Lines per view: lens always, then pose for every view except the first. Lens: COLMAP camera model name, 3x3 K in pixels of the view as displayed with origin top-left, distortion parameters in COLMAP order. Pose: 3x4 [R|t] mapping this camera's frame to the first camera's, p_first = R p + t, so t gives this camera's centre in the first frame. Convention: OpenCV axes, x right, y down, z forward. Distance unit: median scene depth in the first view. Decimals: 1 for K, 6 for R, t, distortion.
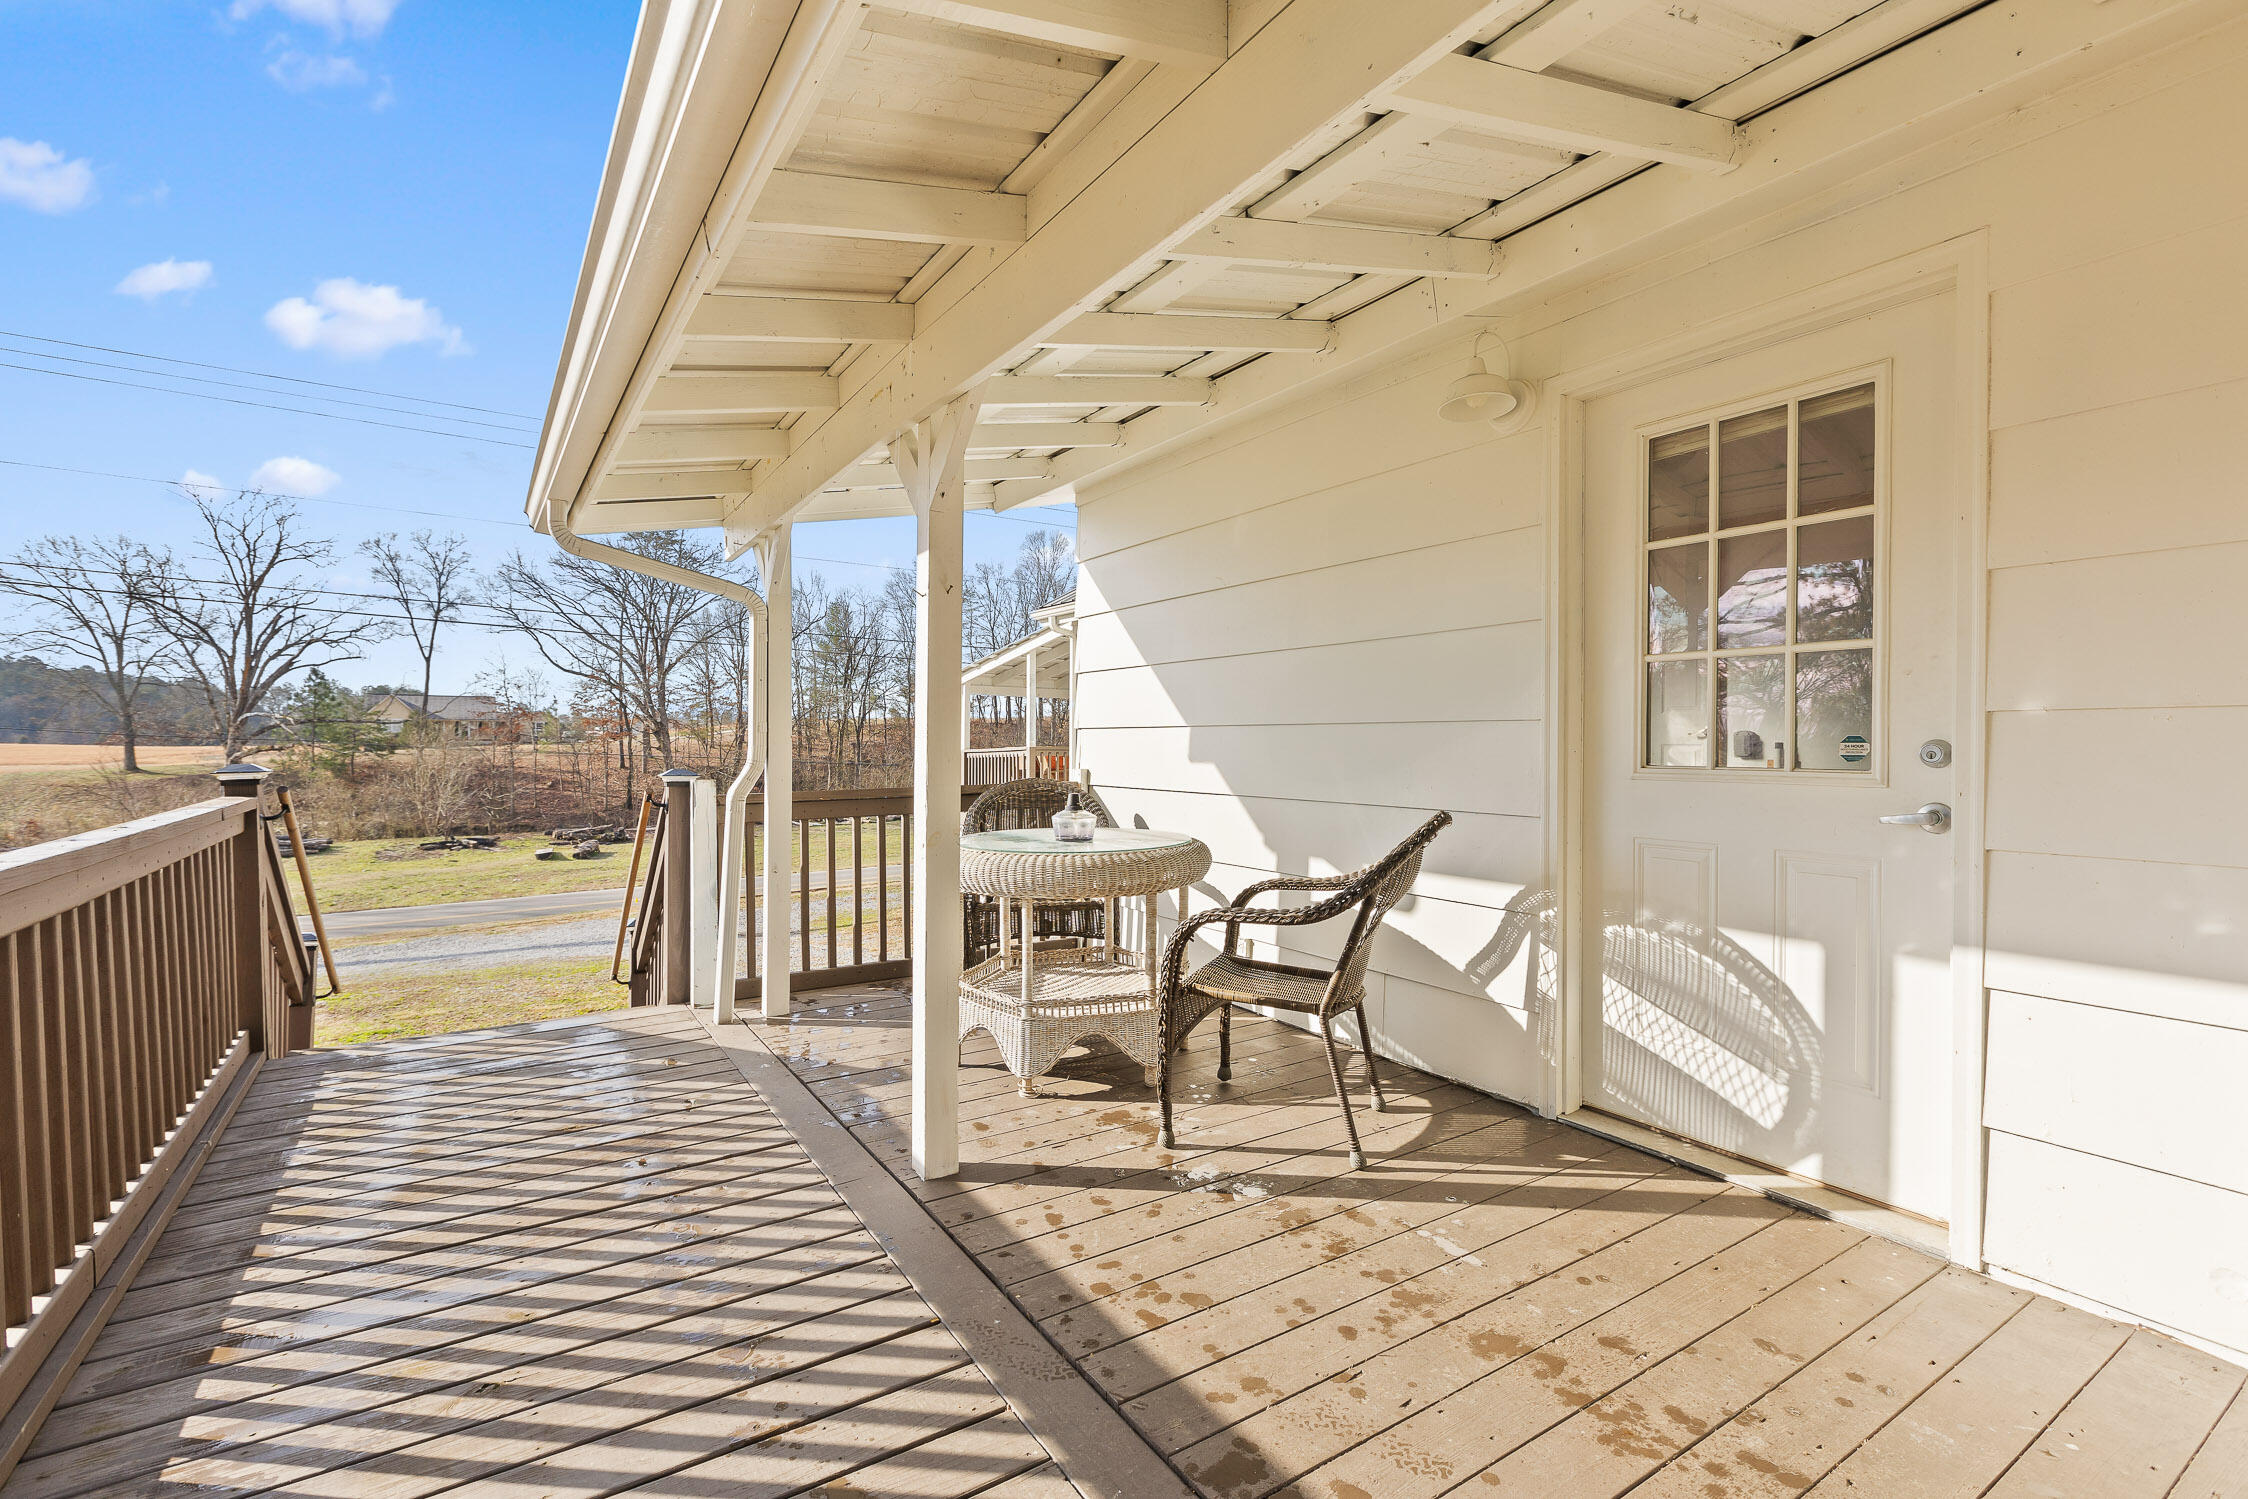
lens RADIAL K [[1008.5, 0, 1124.0], [0, 1008.5, 749.5], [0, 0, 1]] dist [-0.000940, 0.000614]
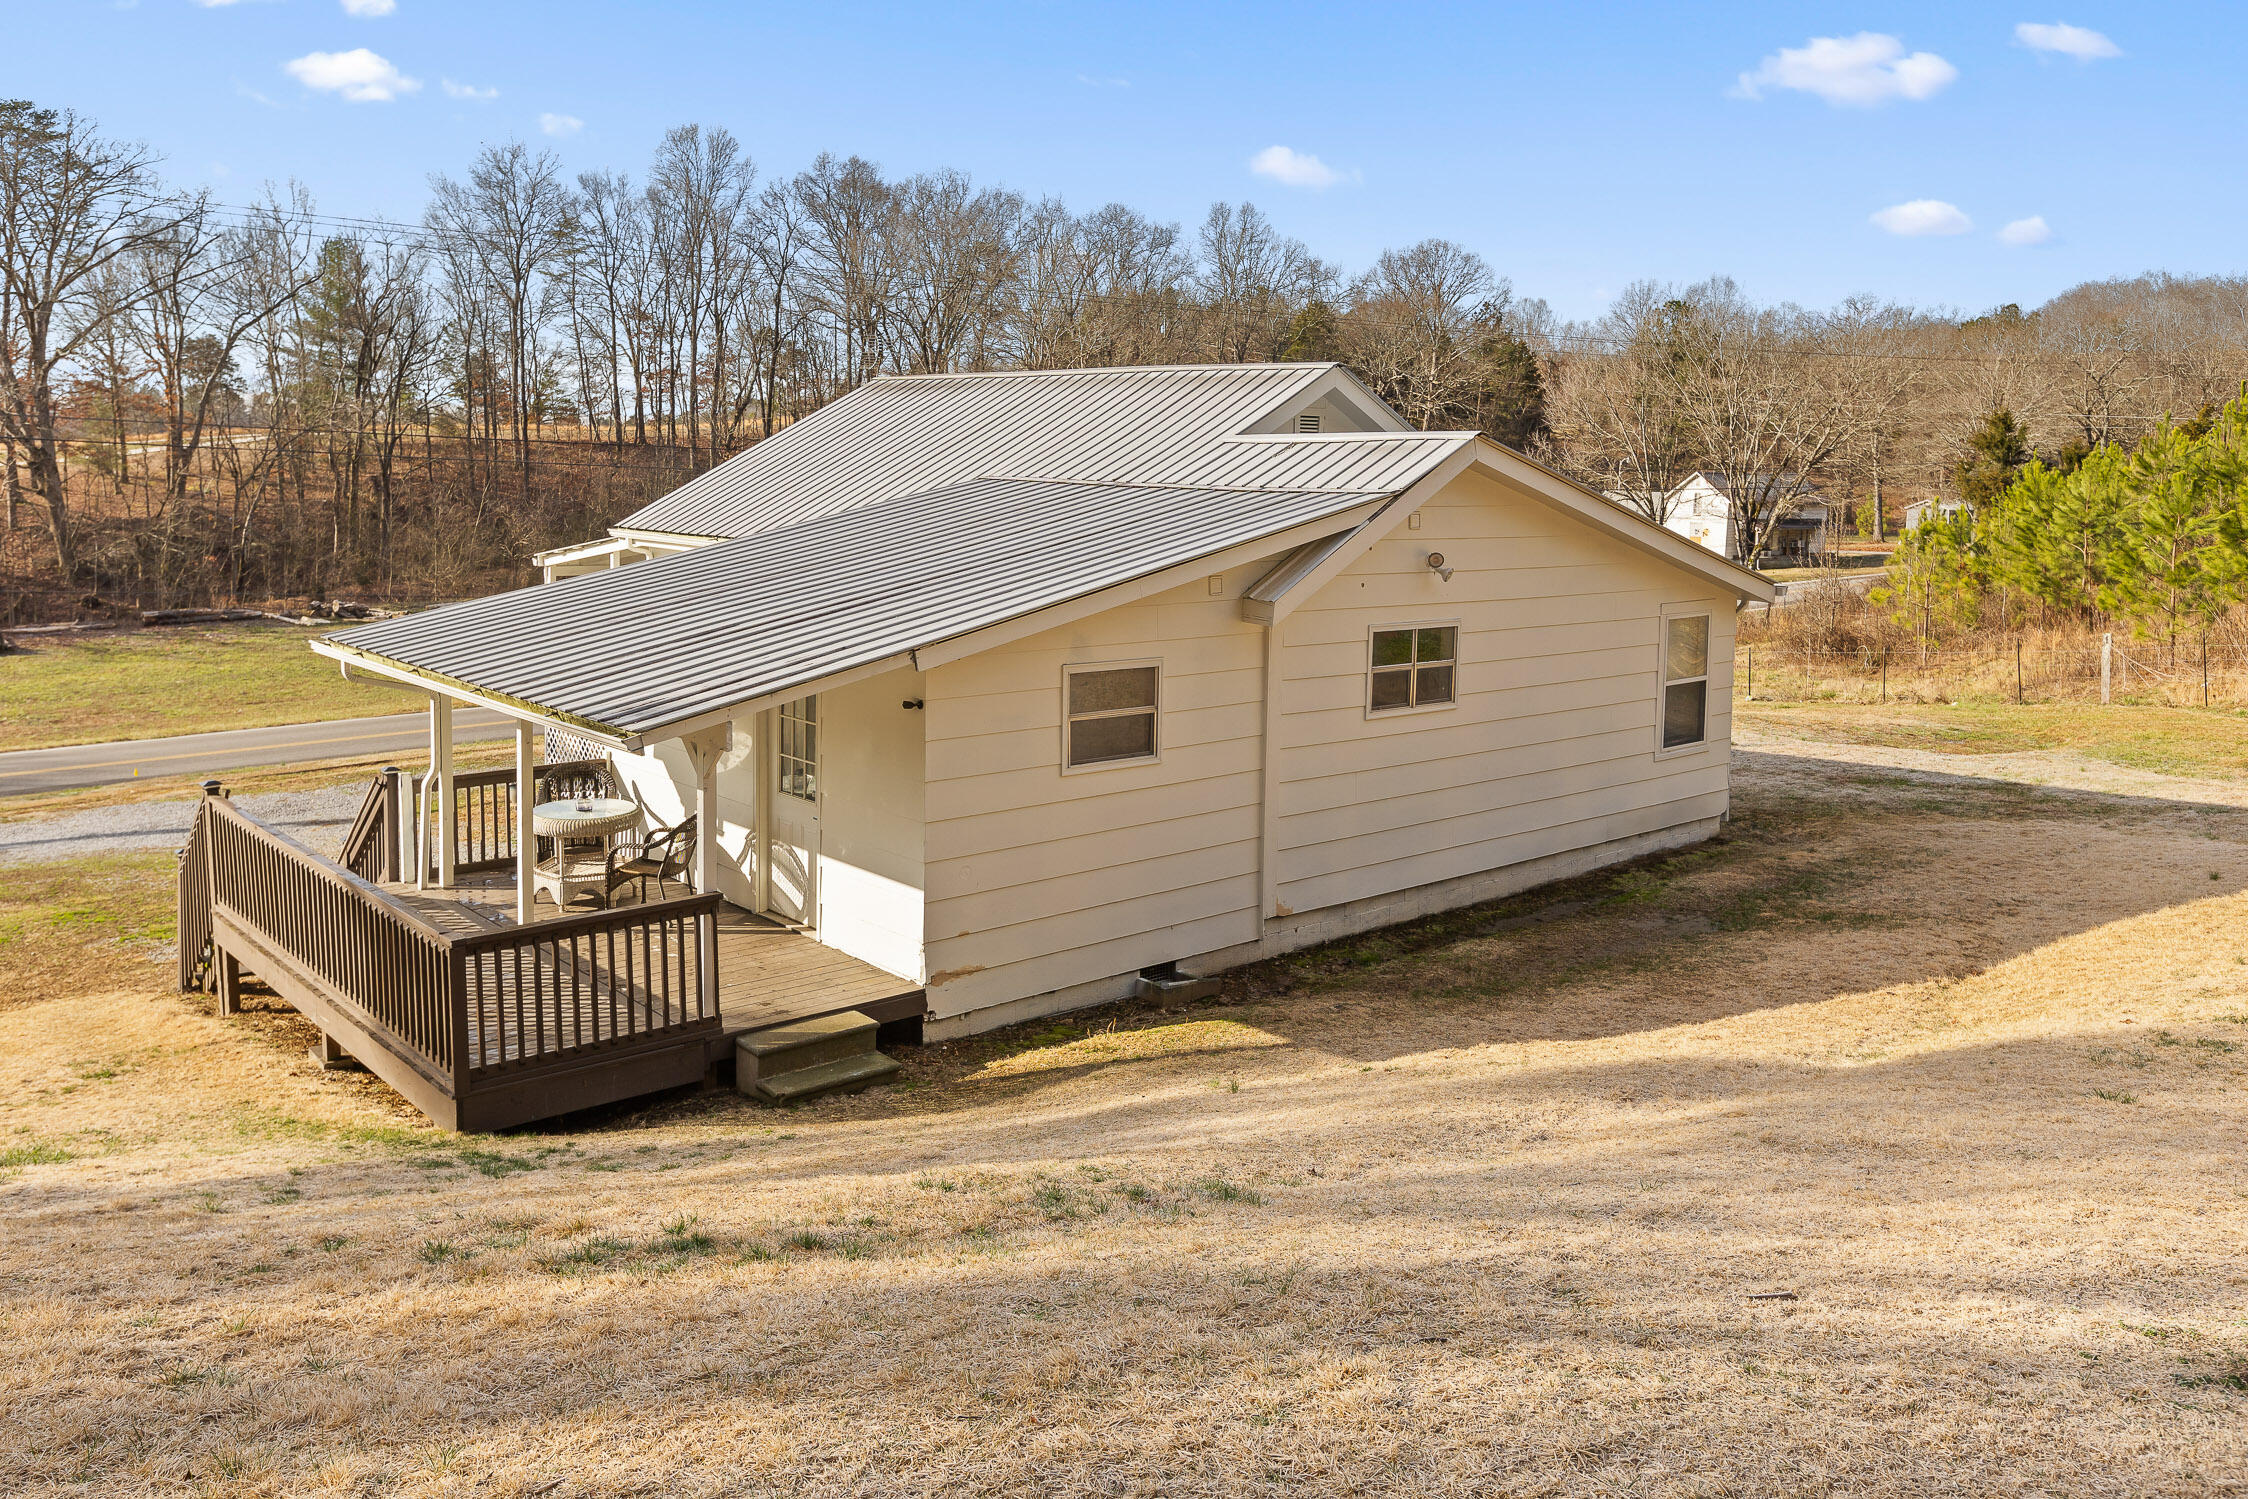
lens RADIAL K [[1772.3, 0, 1122.7], [0, 1772.3, 621.9], [0, 0, 1]] dist [0.010378, 0.004134]
pose [[0.989513, 0.002931, 0.144414, 0.405127], [-0.016971, 0.995228, 0.096085, -0.527482], [-0.143443, -0.097528, 0.984841, -2.218333]]
